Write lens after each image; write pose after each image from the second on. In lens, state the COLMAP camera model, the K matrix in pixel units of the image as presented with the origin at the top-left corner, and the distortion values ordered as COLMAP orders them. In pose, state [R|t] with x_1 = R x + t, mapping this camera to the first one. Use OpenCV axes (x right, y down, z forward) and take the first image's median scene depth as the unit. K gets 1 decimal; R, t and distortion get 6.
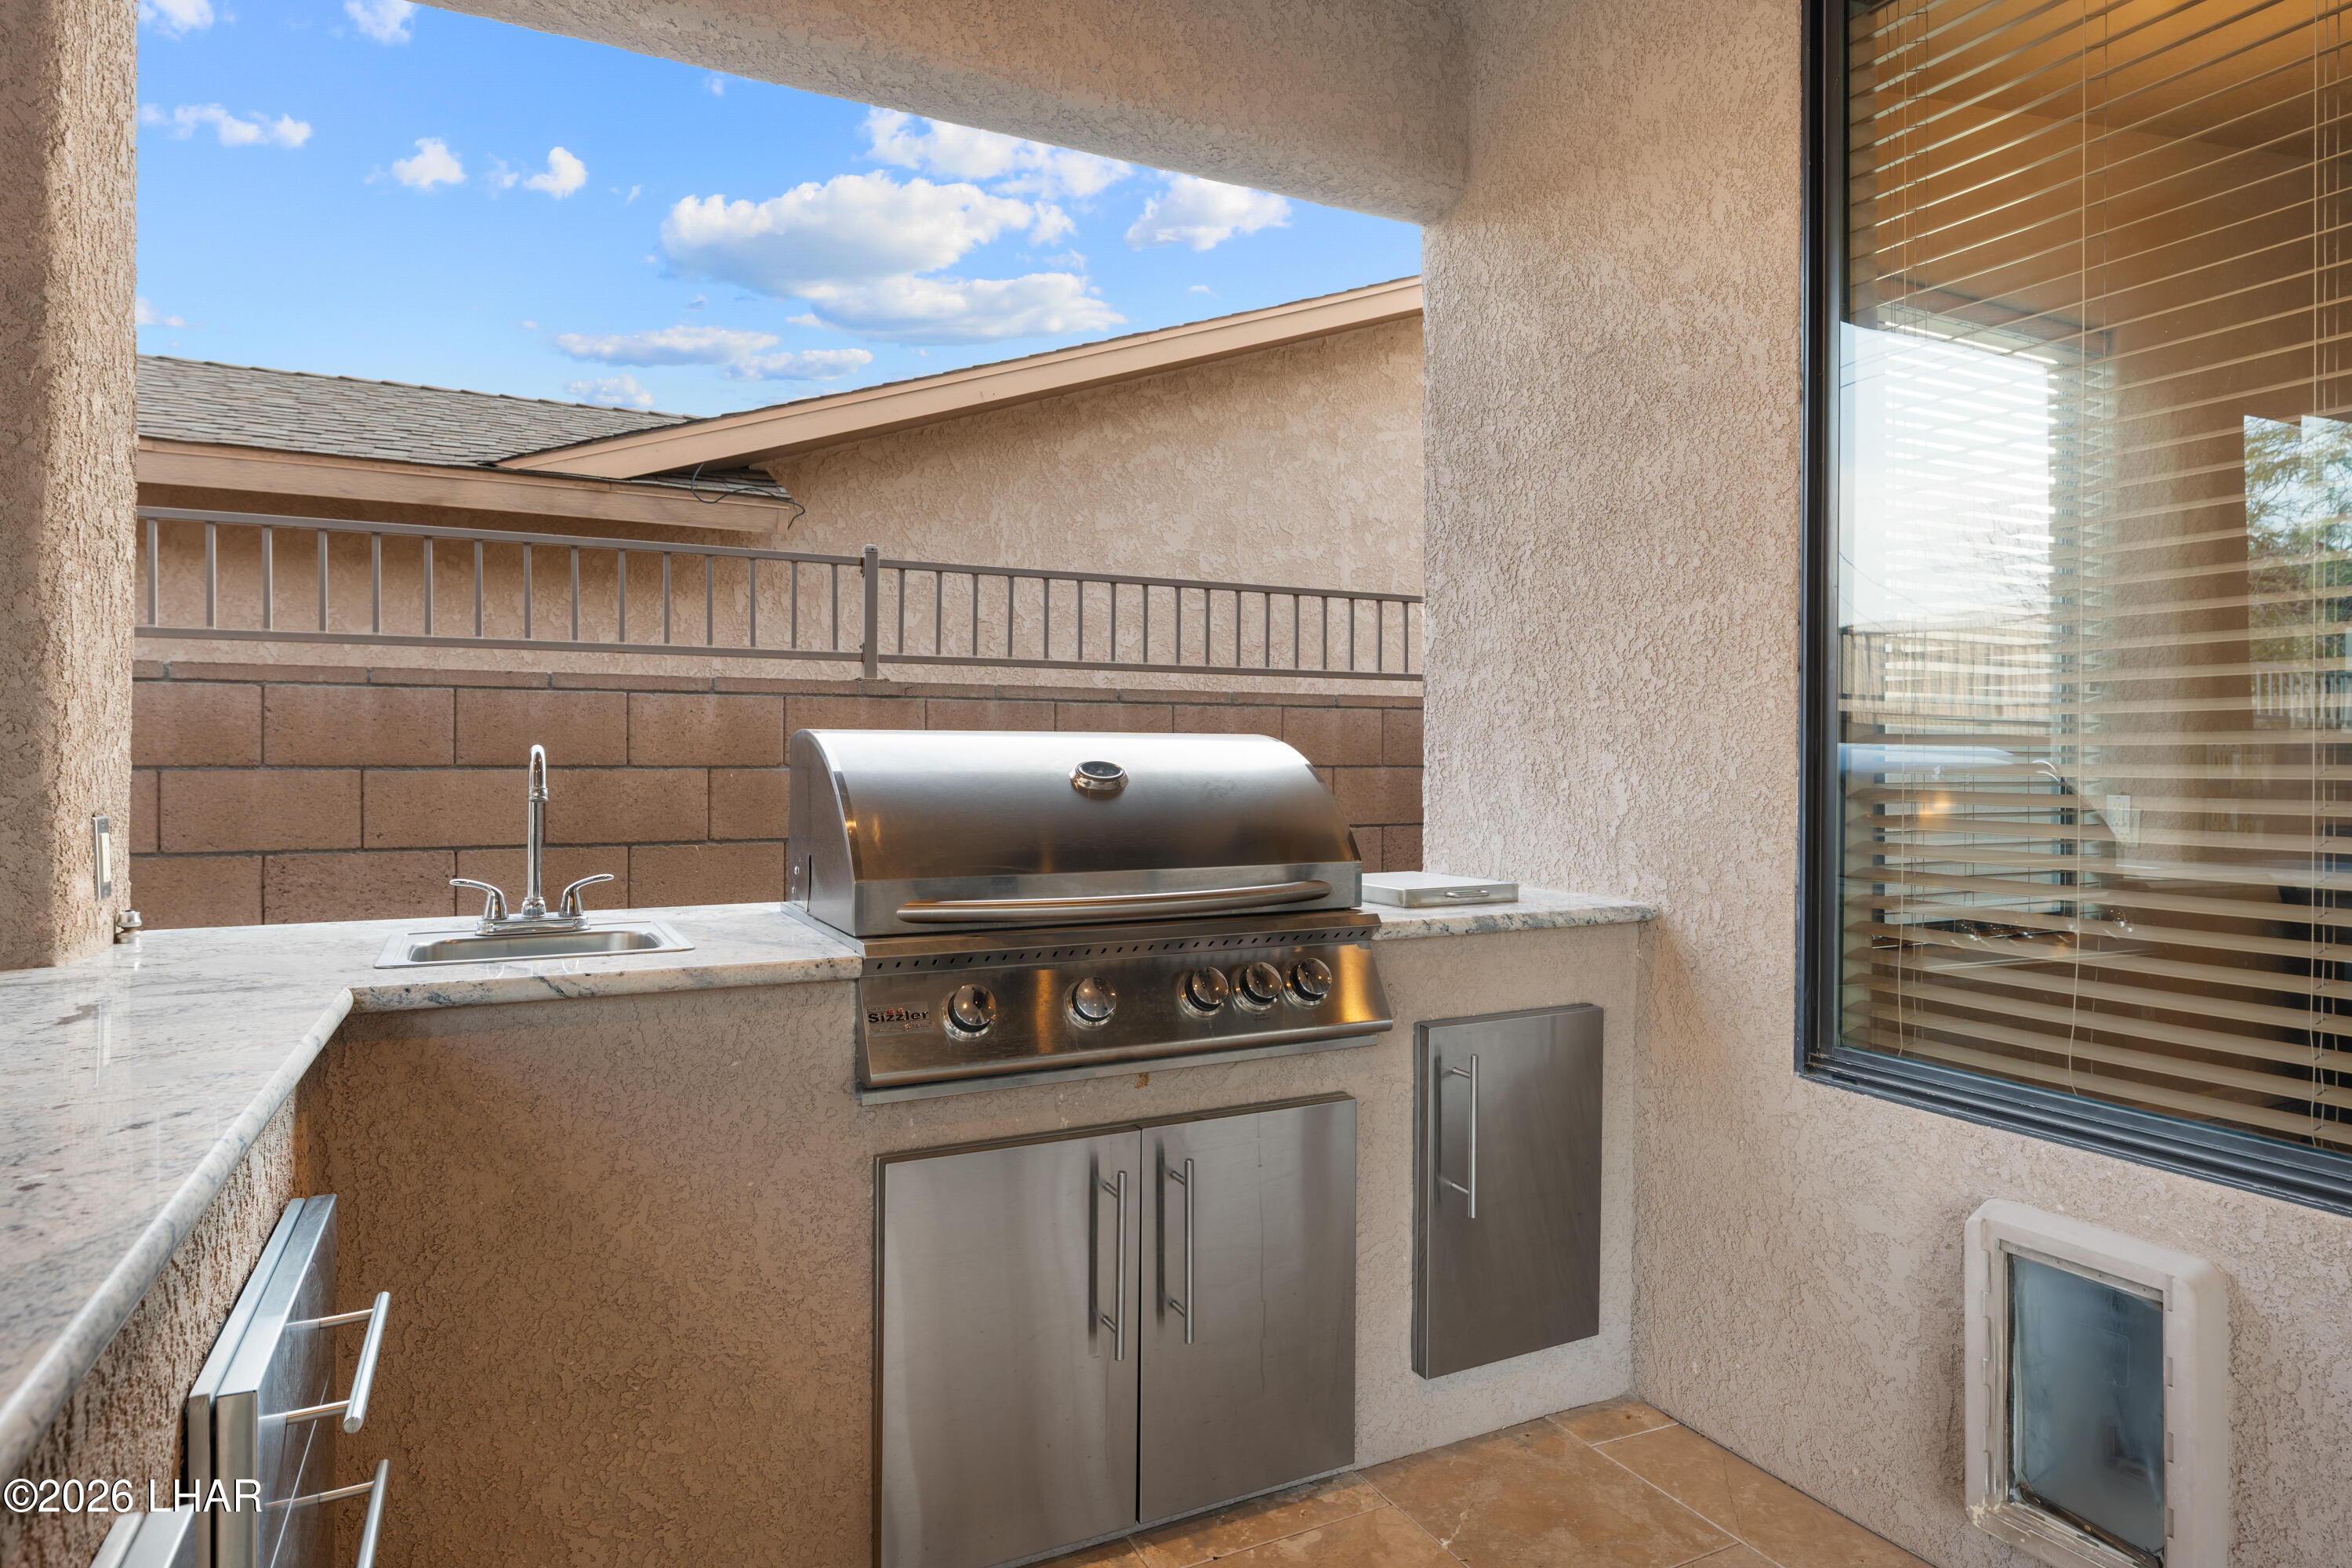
lens RADIAL K [[1329.2, 0, 1178.9], [0, 1329.2, 758.0], [0, 0, 1]] dist [0.005426, -0.000023]
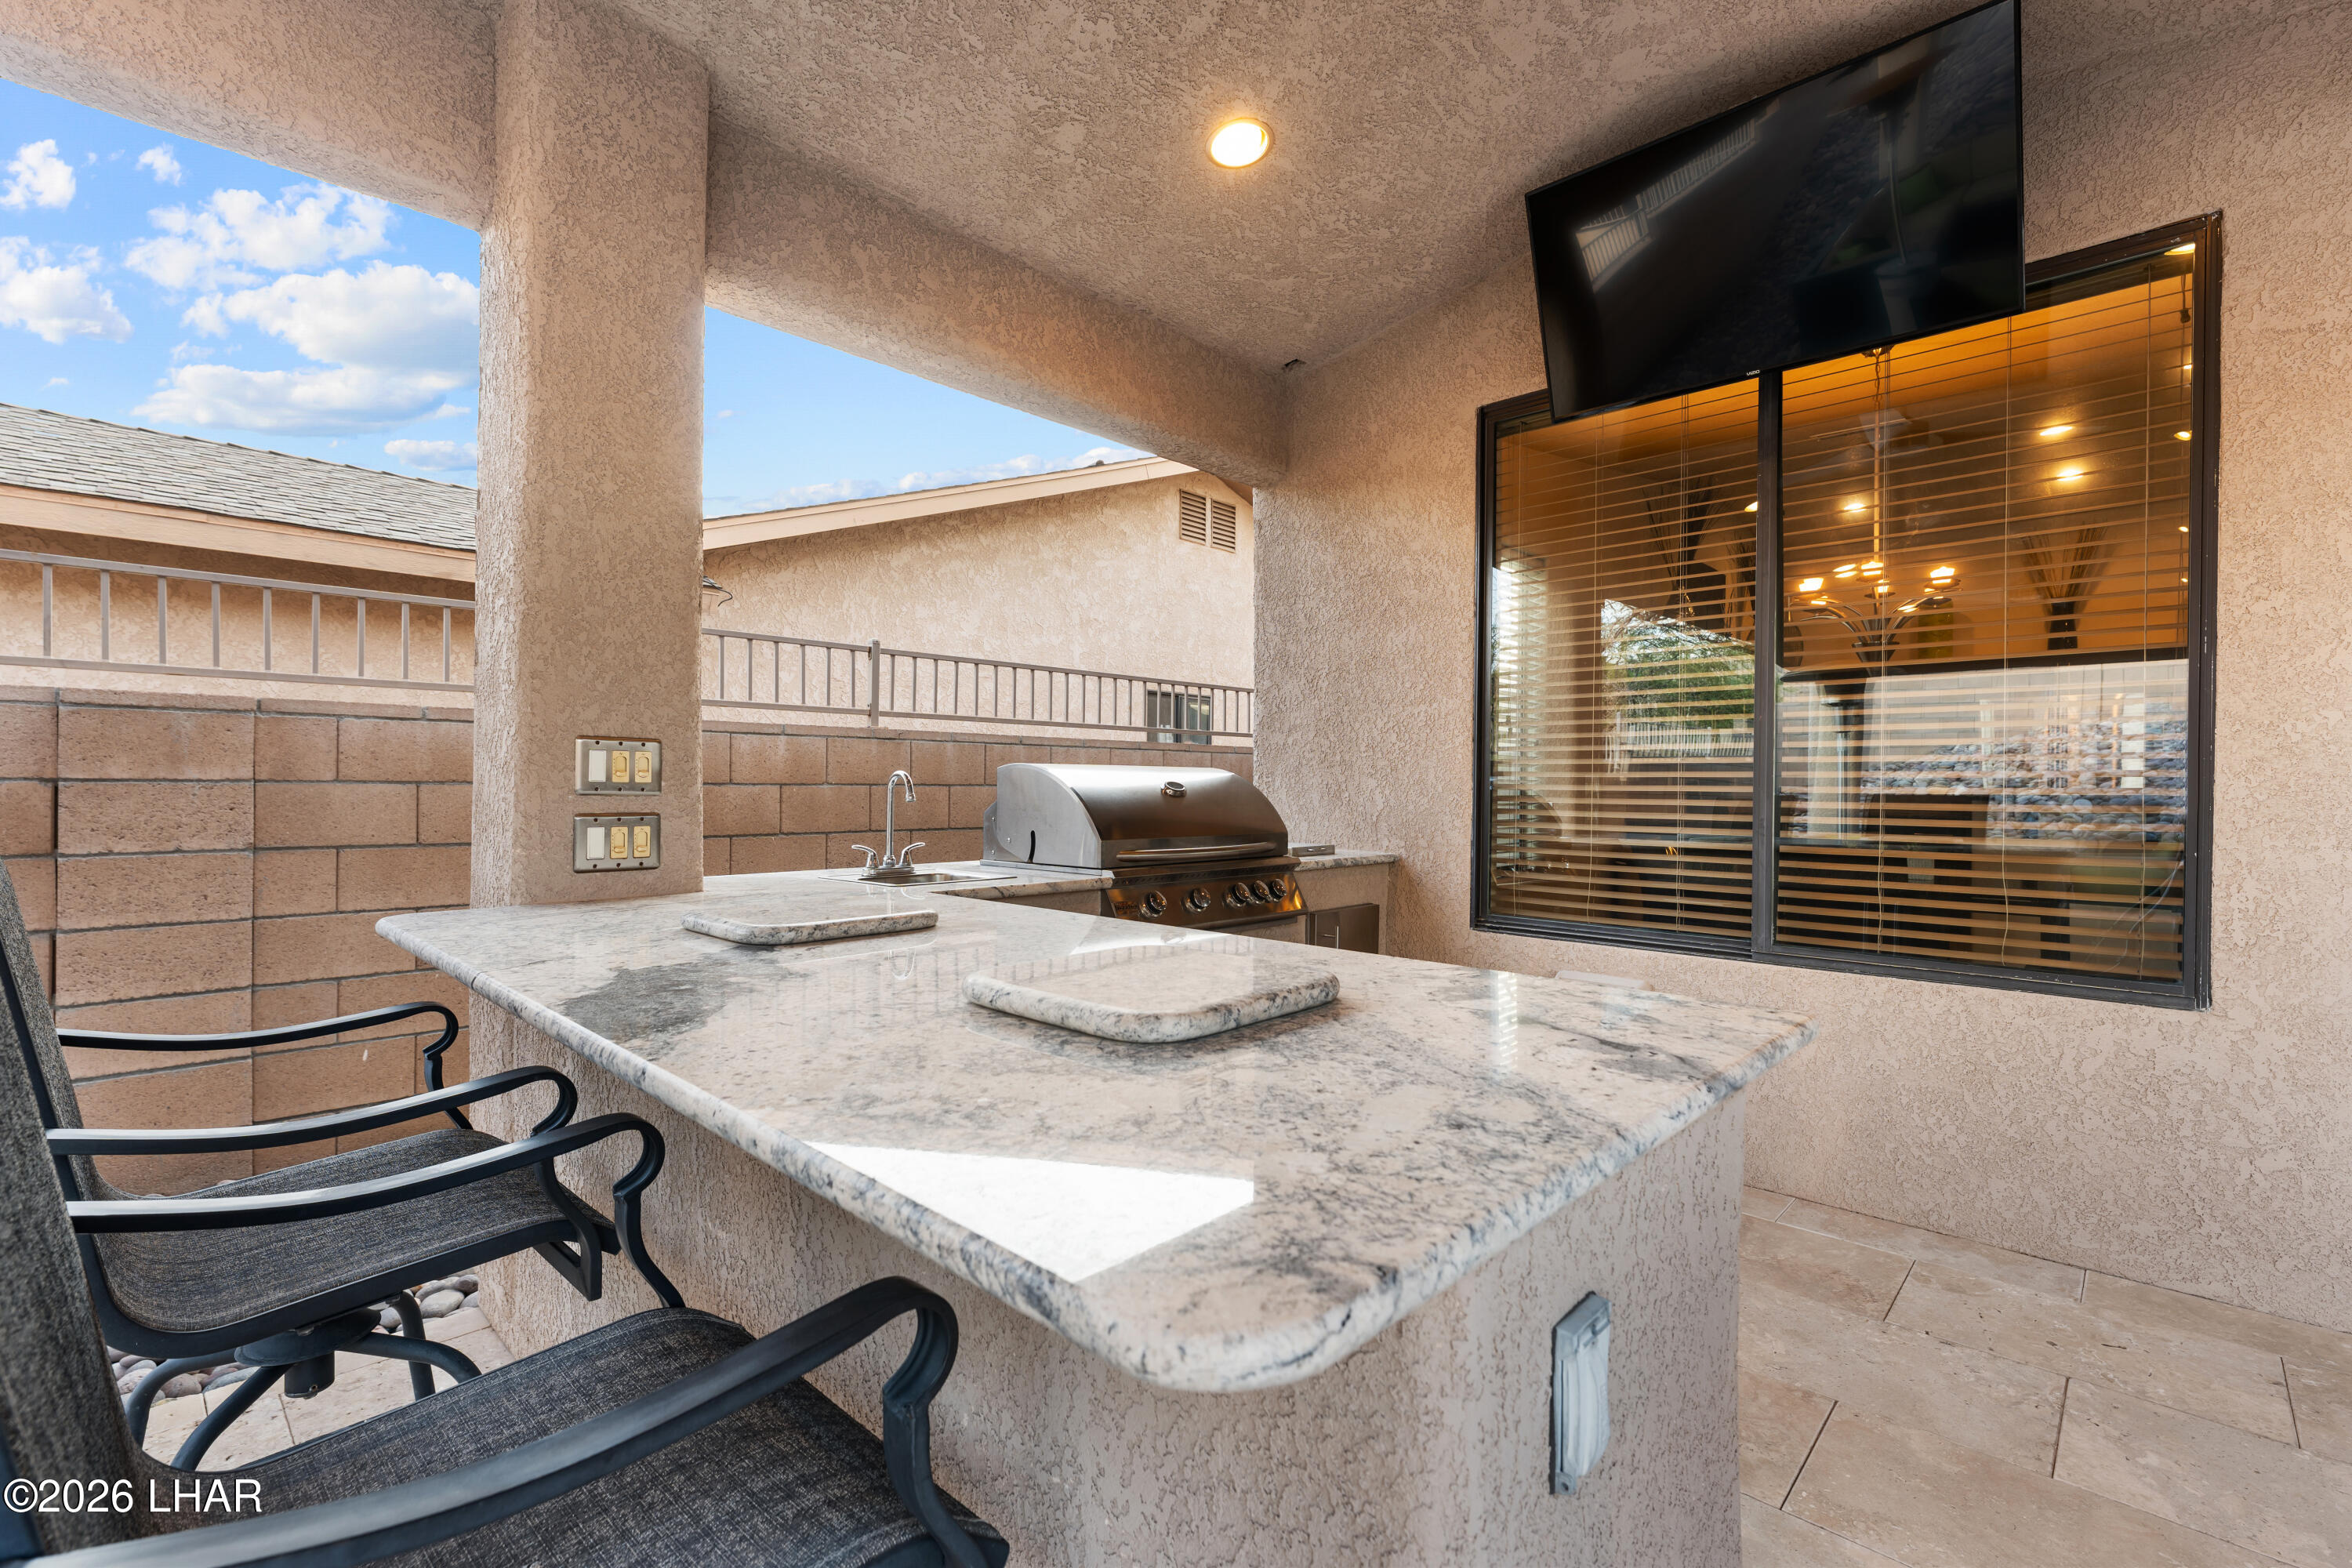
lens RADIAL K [[1051.3, 0, 1176.0], [0, 1051.3, 784.0], [0, 0, 1]] dist [0.020097, 0.000749]
pose [[0.940634, 0.004813, 0.339388, -0.439941], [-0.005241, 0.999986, 0.000345, 0.004355], [-0.339382, -0.002103, 0.940646, -0.342565]]
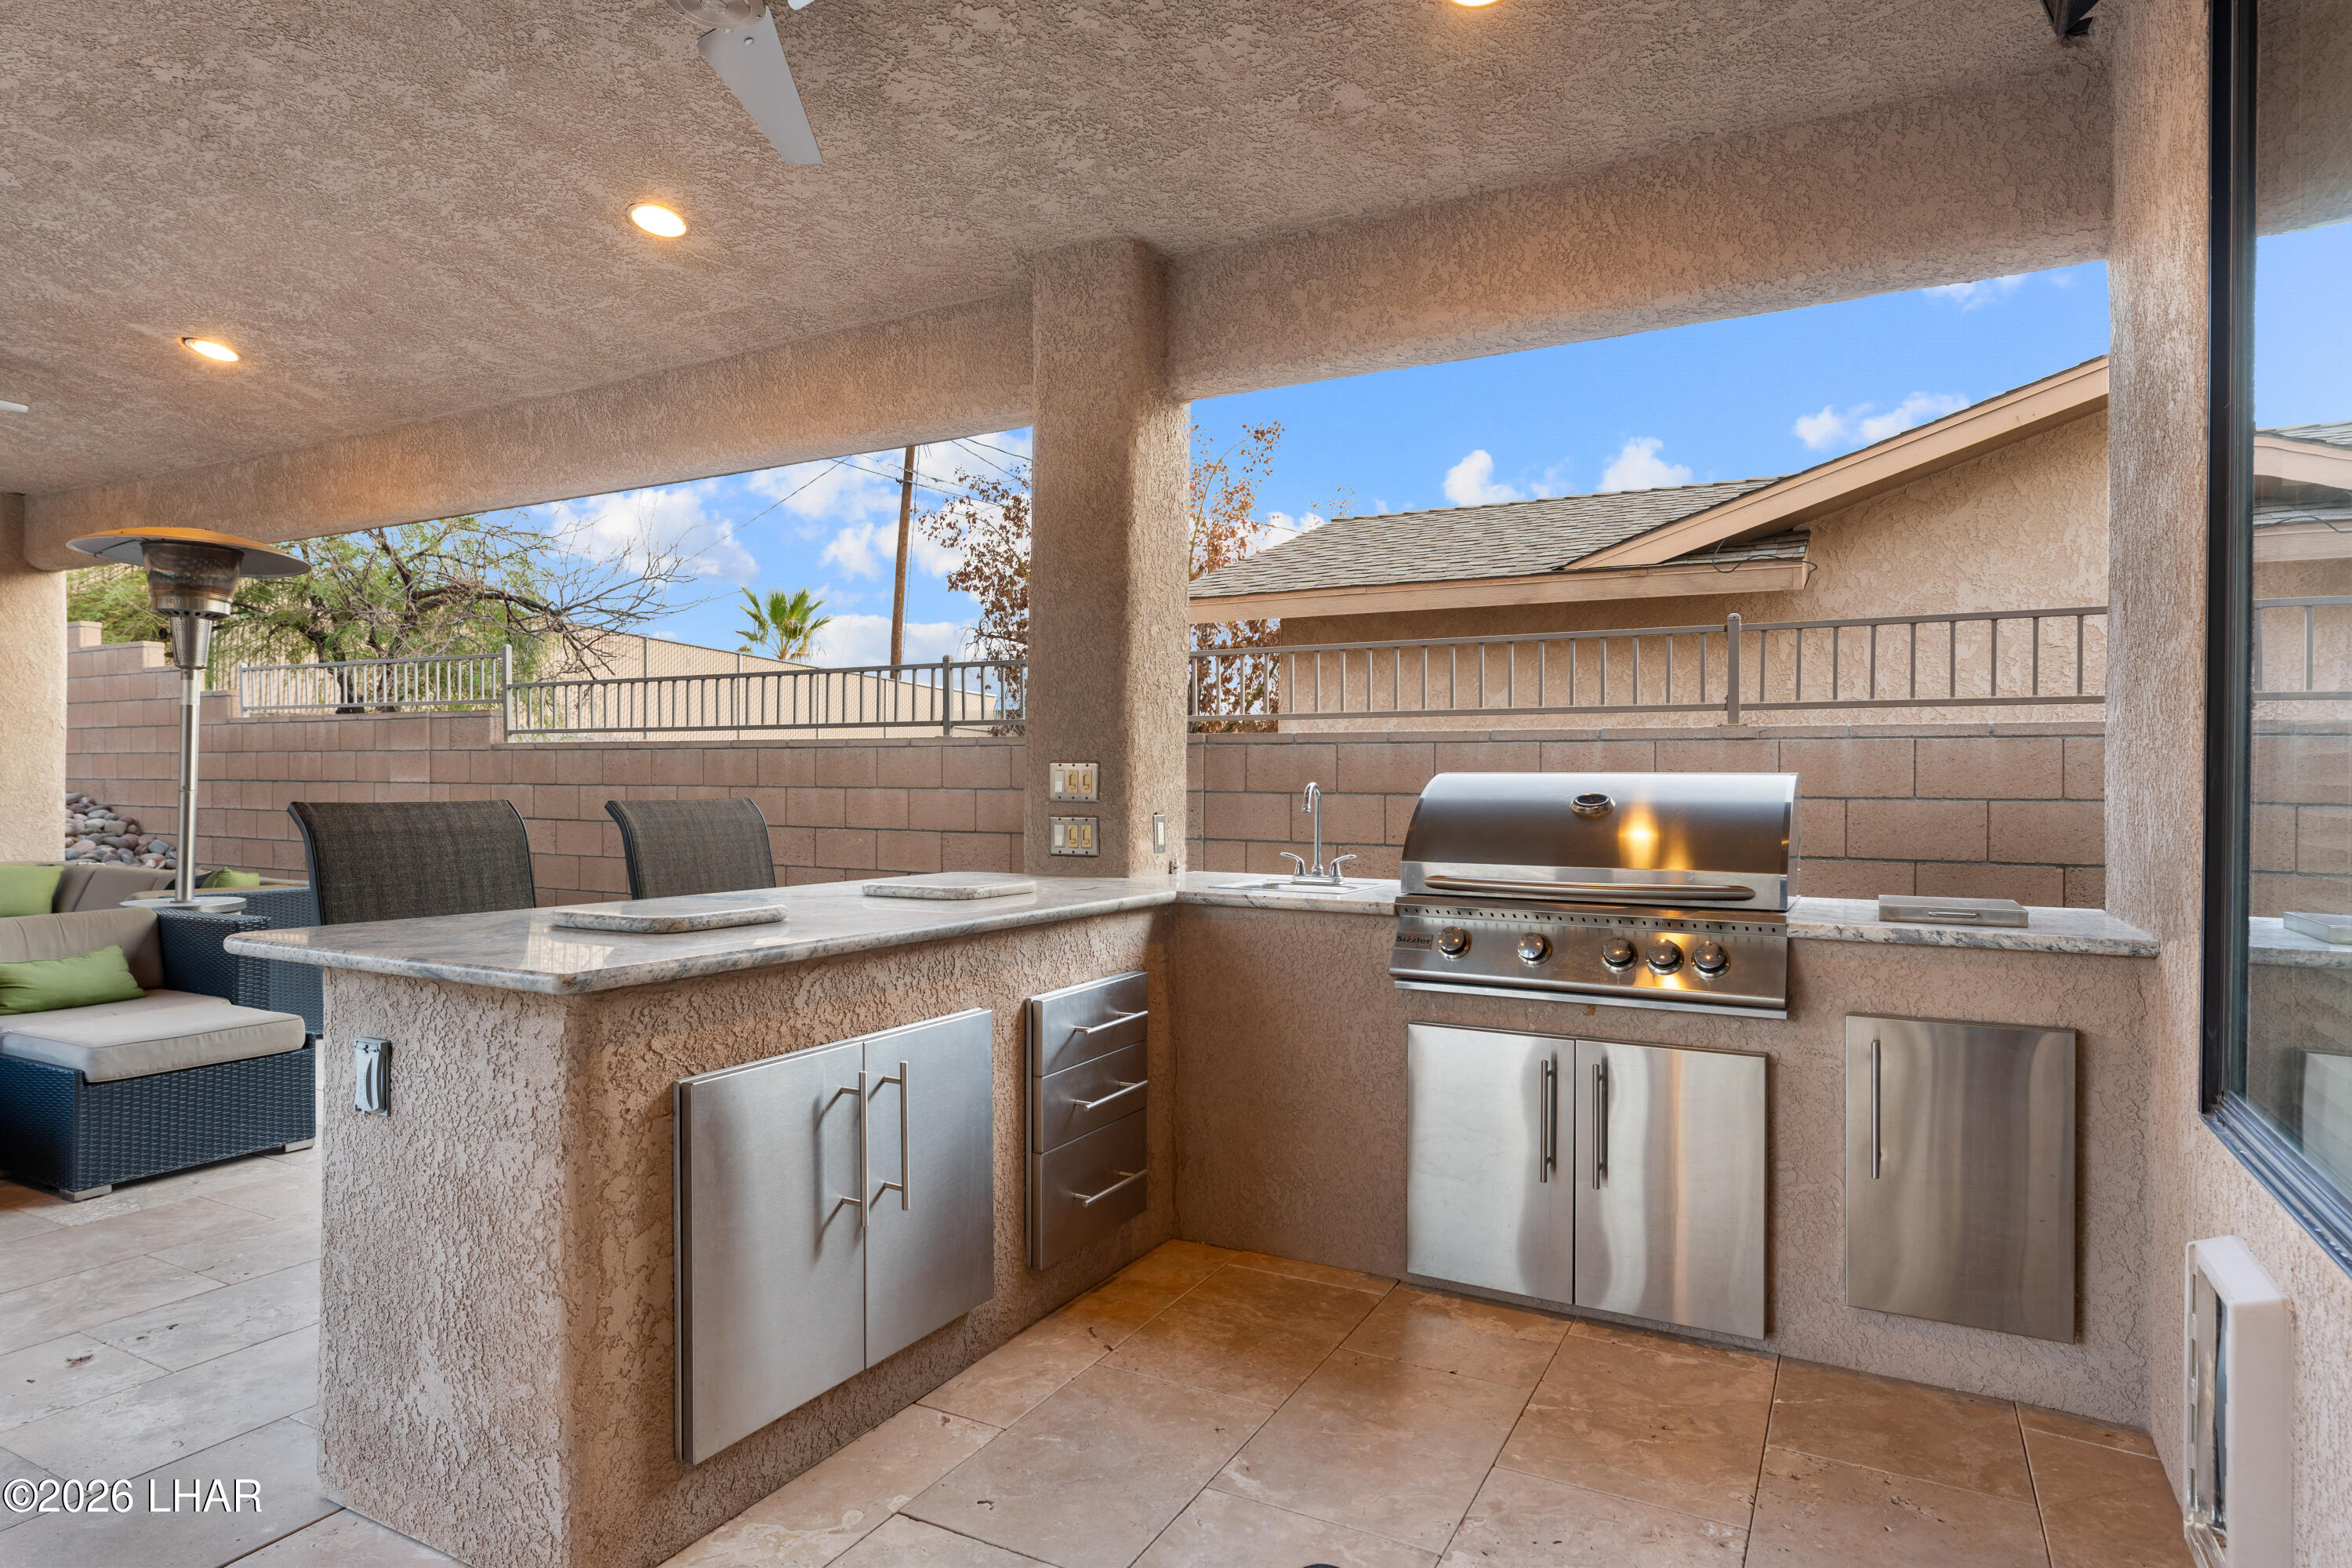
lens RADIAL K [[1351.4, 0, 1176.0], [0, 1351.4, 784.0], [0, 0, 1]] dist [0.015917, -0.000351]
pose [[0.572350, 0.002608, -0.820005, 0.681977], [-0.004170, 0.999991, 0.000270, -0.005039], [0.819999, 0.003265, 0.572356, -0.169473]]
